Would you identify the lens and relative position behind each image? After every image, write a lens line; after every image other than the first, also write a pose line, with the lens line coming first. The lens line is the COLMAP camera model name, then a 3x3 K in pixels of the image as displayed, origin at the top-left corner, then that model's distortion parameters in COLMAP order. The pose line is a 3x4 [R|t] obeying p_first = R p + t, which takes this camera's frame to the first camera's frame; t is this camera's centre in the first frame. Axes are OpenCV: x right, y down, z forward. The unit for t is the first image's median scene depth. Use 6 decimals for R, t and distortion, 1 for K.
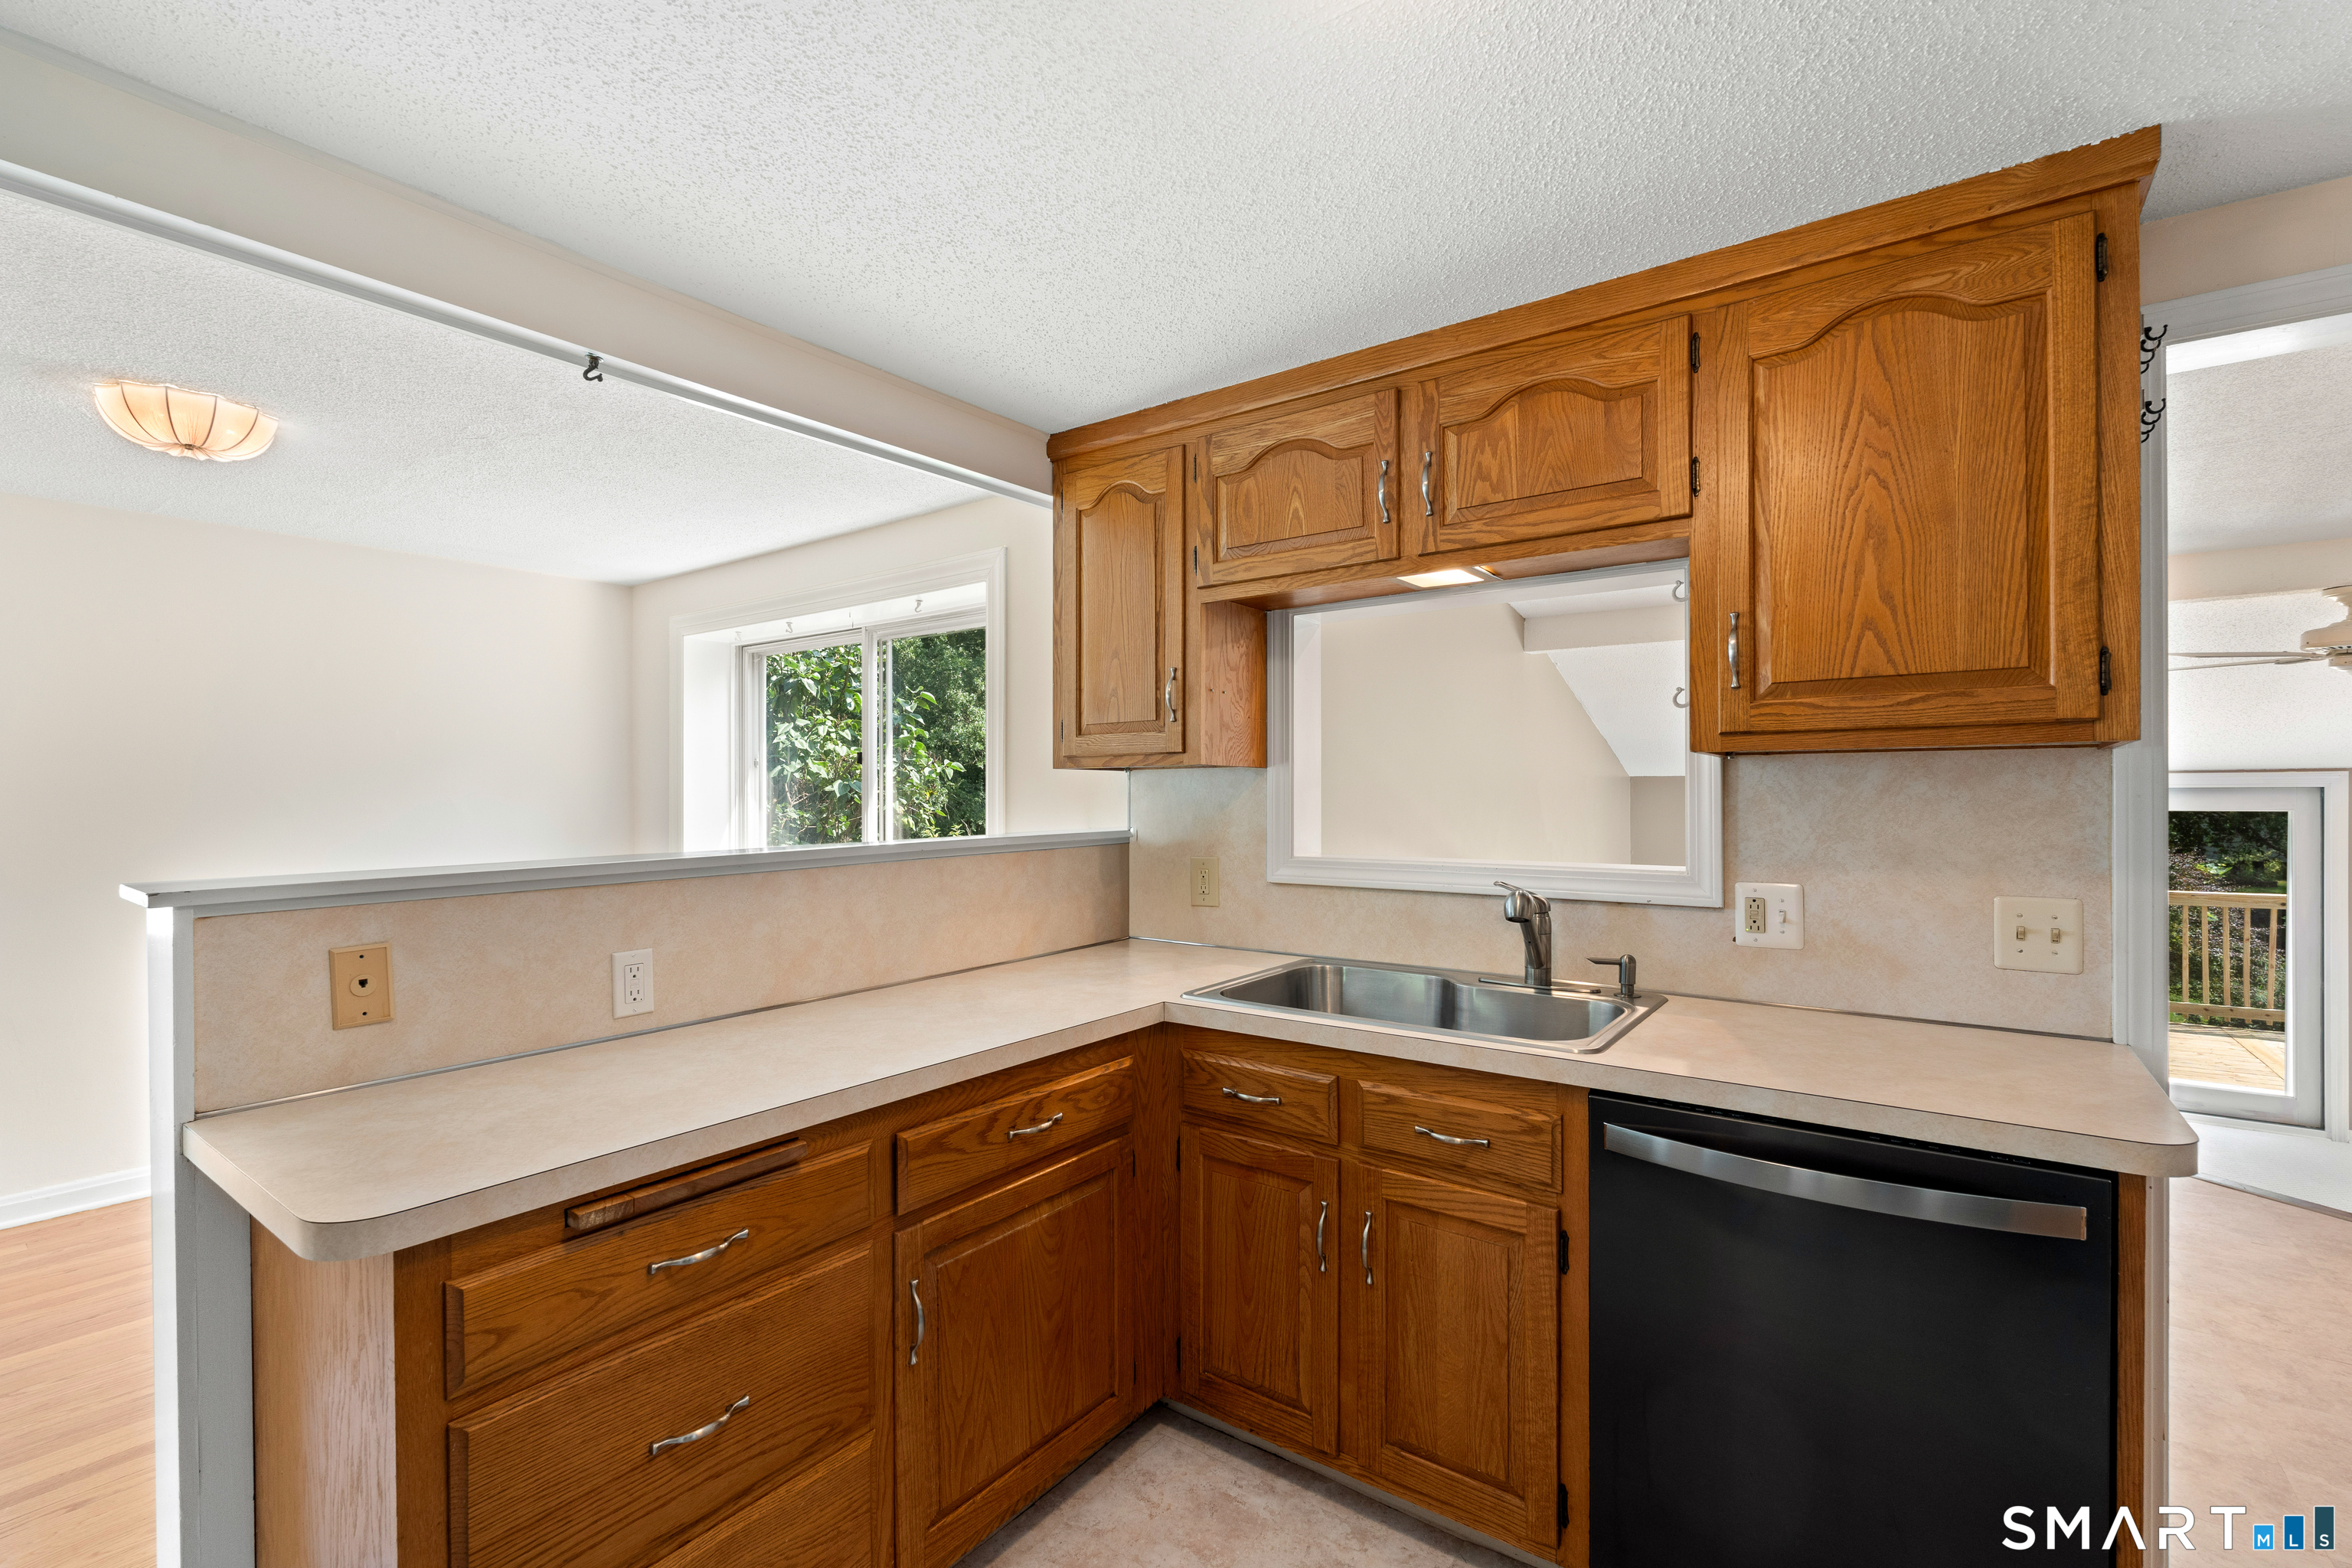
lens RADIAL K [[1027.0, 0, 1169.7], [0, 1027.0, 801.1], [0, 0, 1]] dist [0.000007, -0.000215]
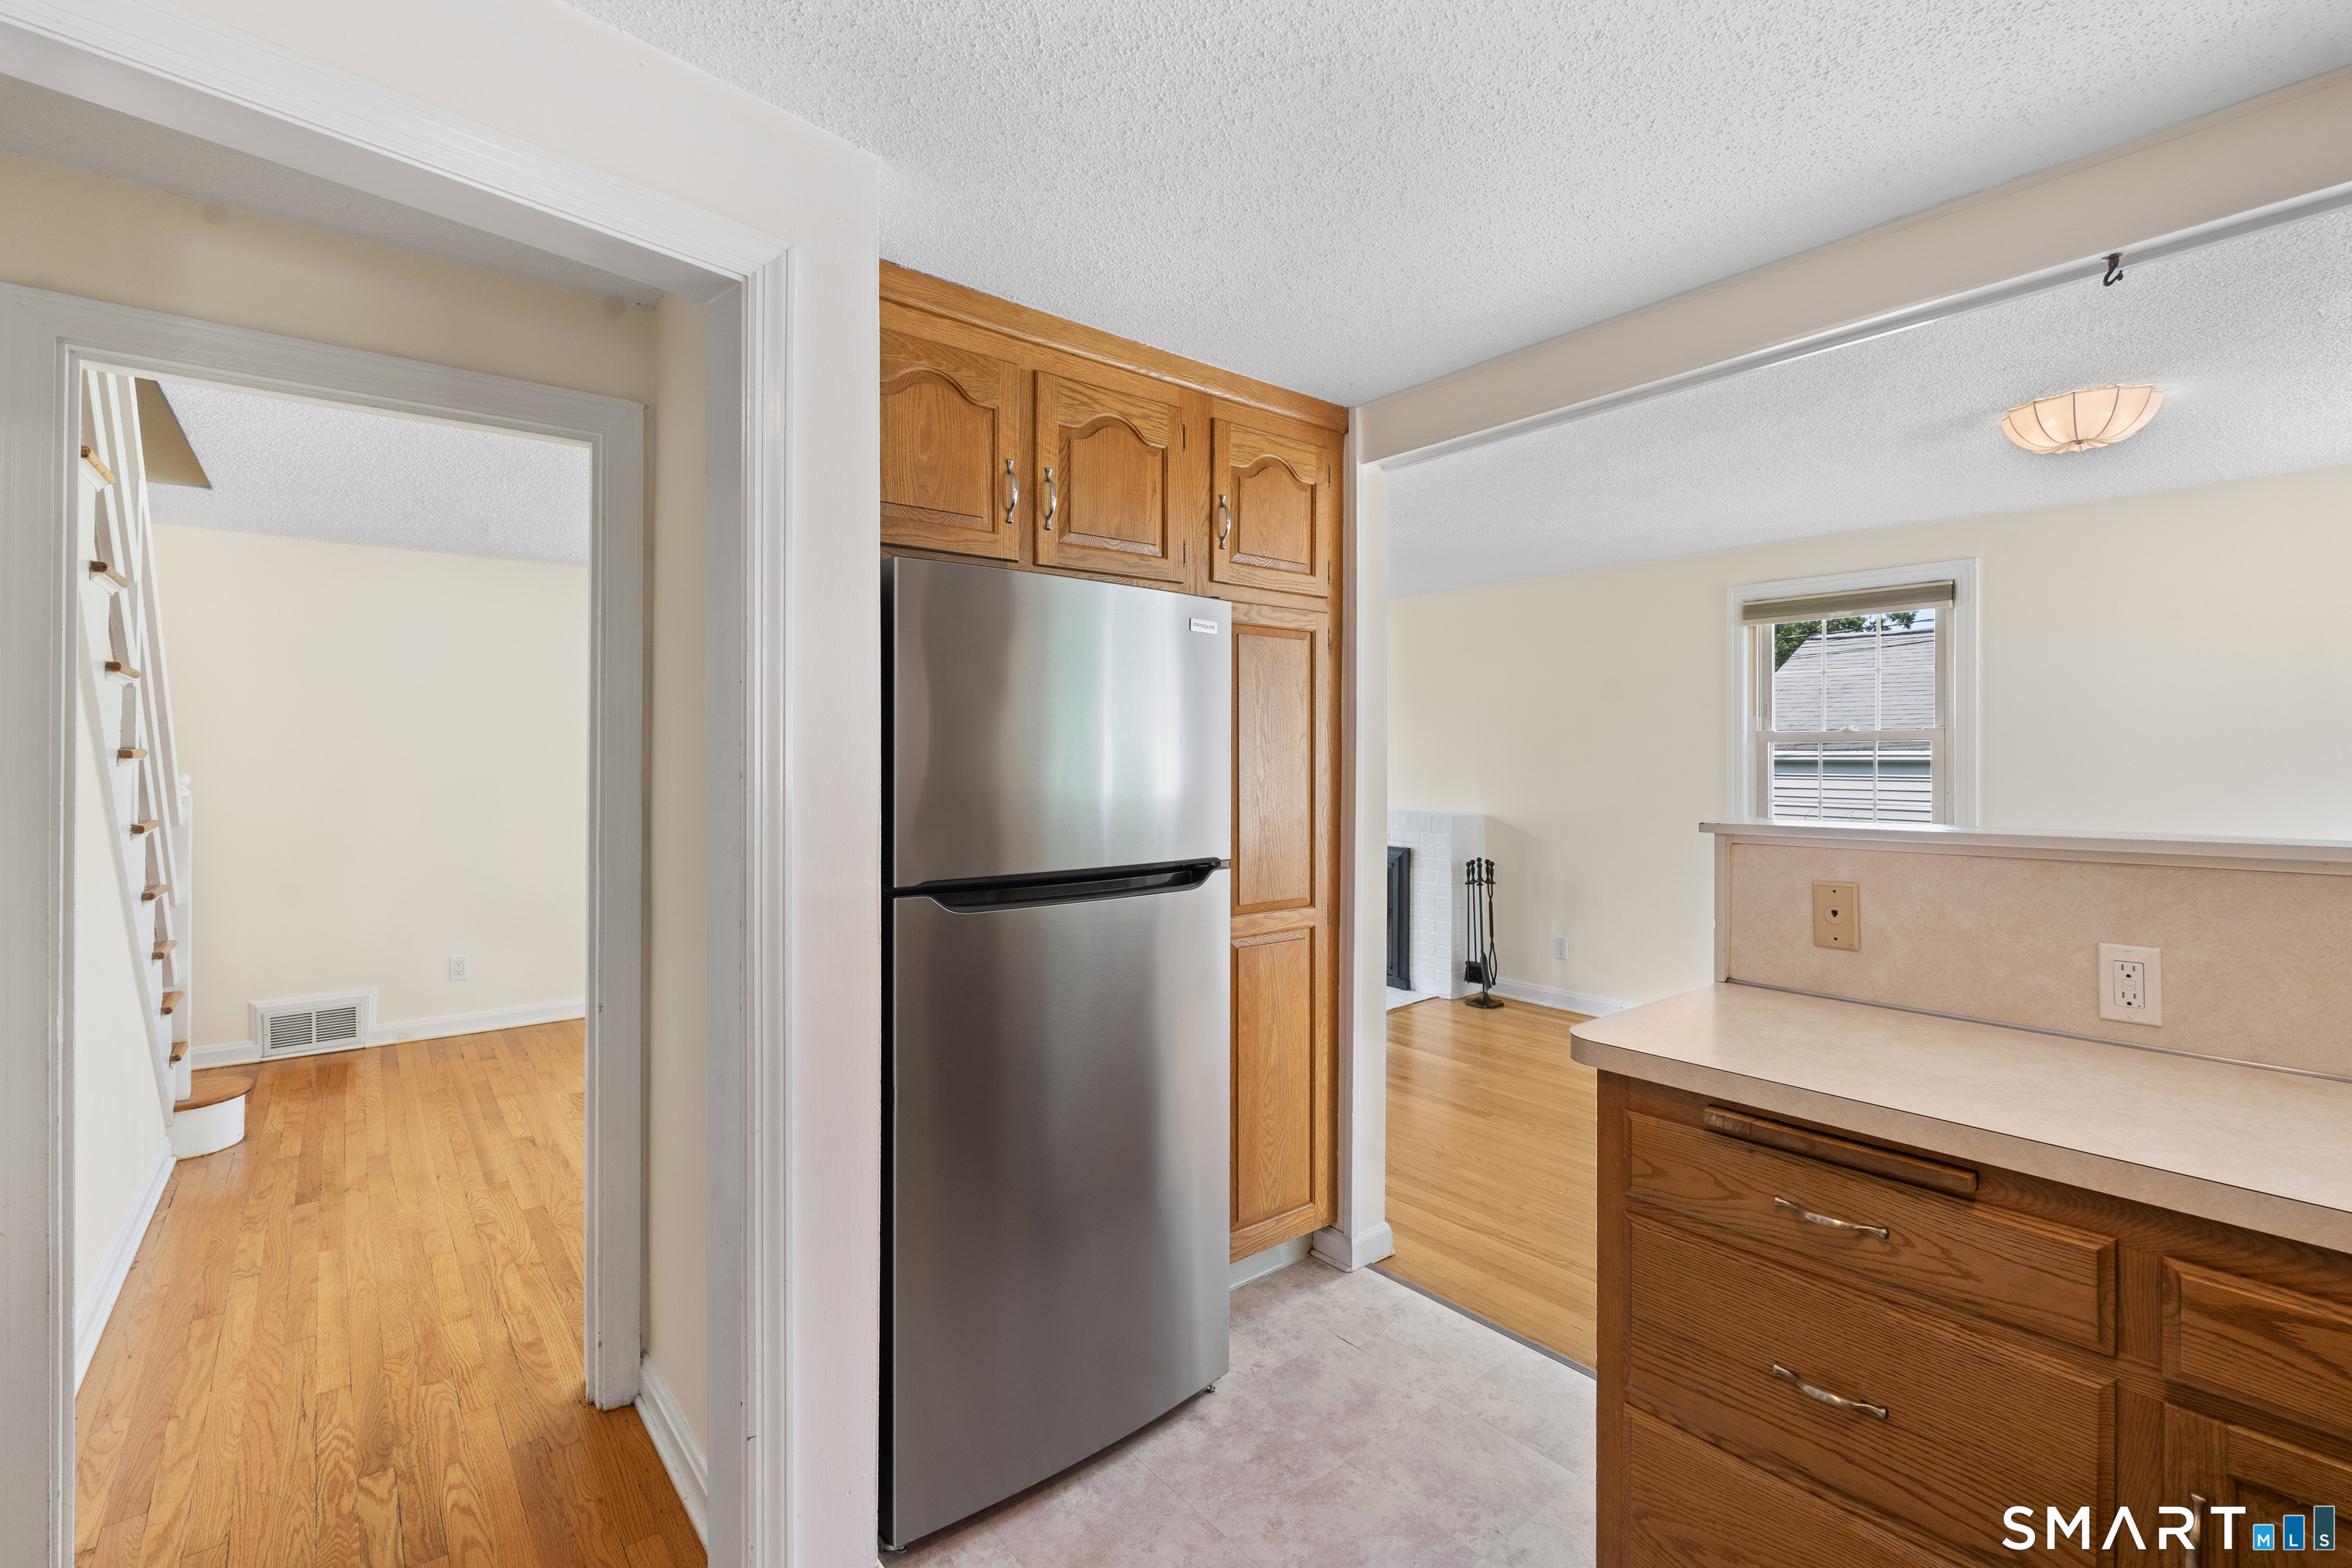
lens RADIAL K [[1042.3, 0, 1176.7], [0, 1042.3, 743.9], [0, 0, 1]] dist [-0.002579, -0.000713]
pose [[-0.251910, -0.006965, -0.967726, 0.634162], [-0.006113, 0.999966, -0.005605, -0.011814], [0.967731, 0.004503, -0.251944, 0.591682]]
